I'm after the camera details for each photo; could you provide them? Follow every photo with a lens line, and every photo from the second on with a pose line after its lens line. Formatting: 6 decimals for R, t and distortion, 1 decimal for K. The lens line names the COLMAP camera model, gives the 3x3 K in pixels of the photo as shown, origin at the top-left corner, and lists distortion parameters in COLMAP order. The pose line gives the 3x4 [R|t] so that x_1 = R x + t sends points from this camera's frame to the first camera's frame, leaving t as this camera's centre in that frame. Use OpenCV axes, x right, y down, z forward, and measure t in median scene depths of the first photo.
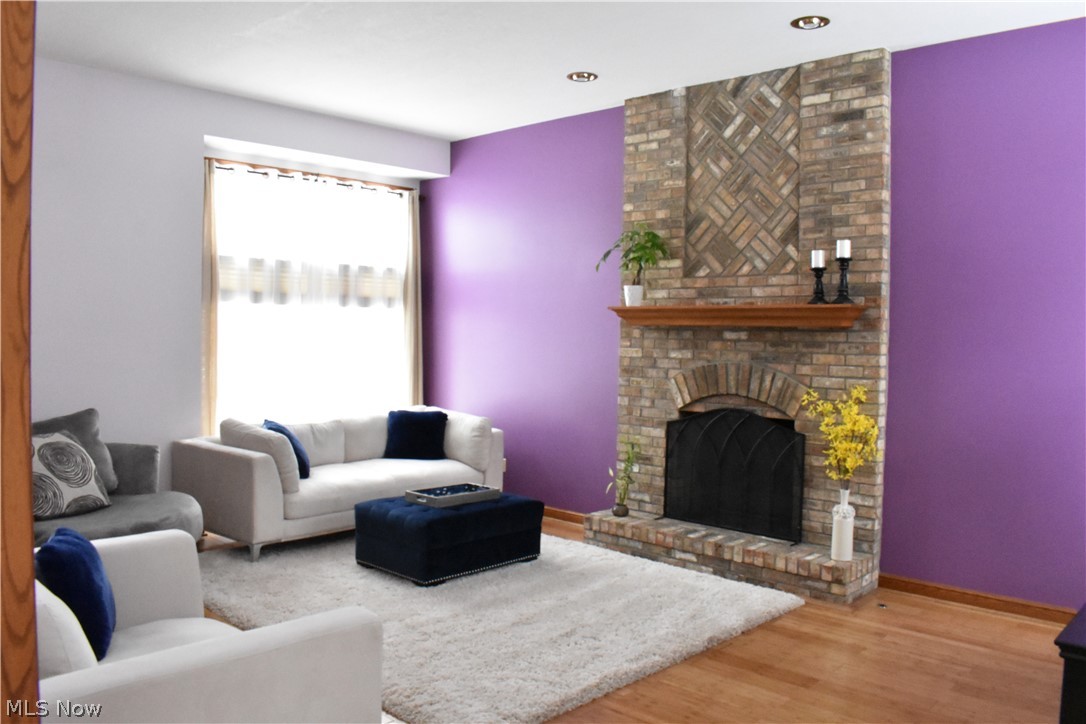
lens RADIAL K [[862.9, 0, 545.1], [0, 862.9, 360.0], [0, 0, 1]] dist [-0.084118, 0.000194]
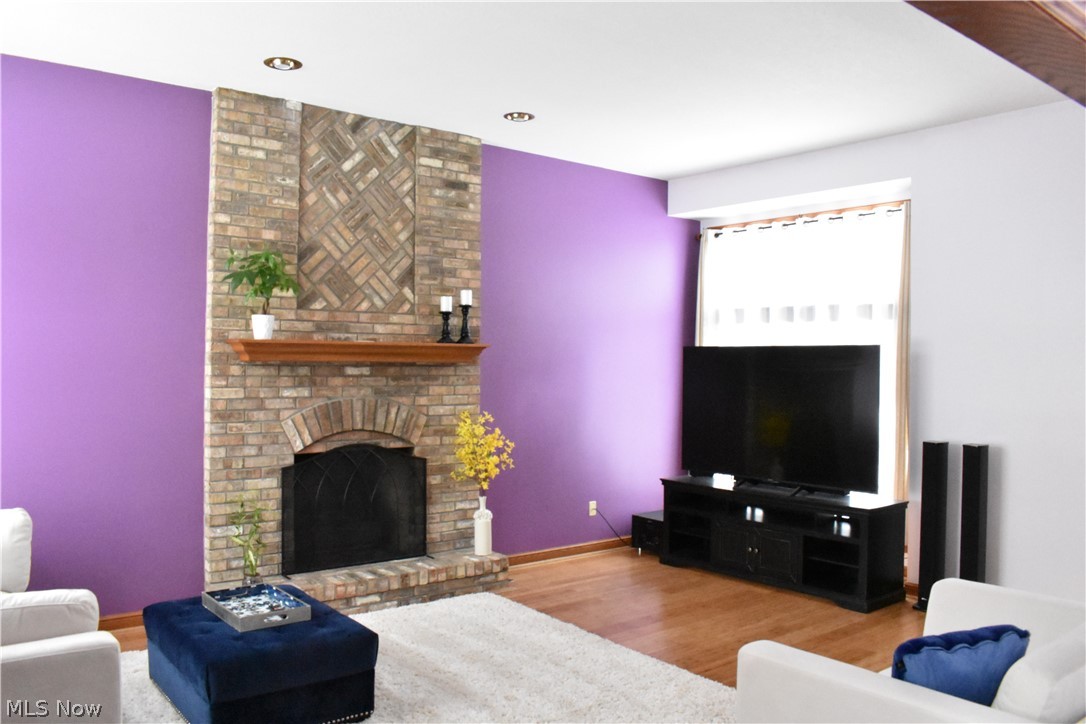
lens RADIAL K [[862.9, 0, 545.1], [0, 862.9, 360.0], [0, 0, 1]] dist [-0.084118, 0.000194]
pose [[0.139018, -0.013051, 0.990204, -0.757294], [0.024495, 0.999653, 0.009737, -0.046747], [-0.989987, 0.022901, 0.139289, 0.655538]]
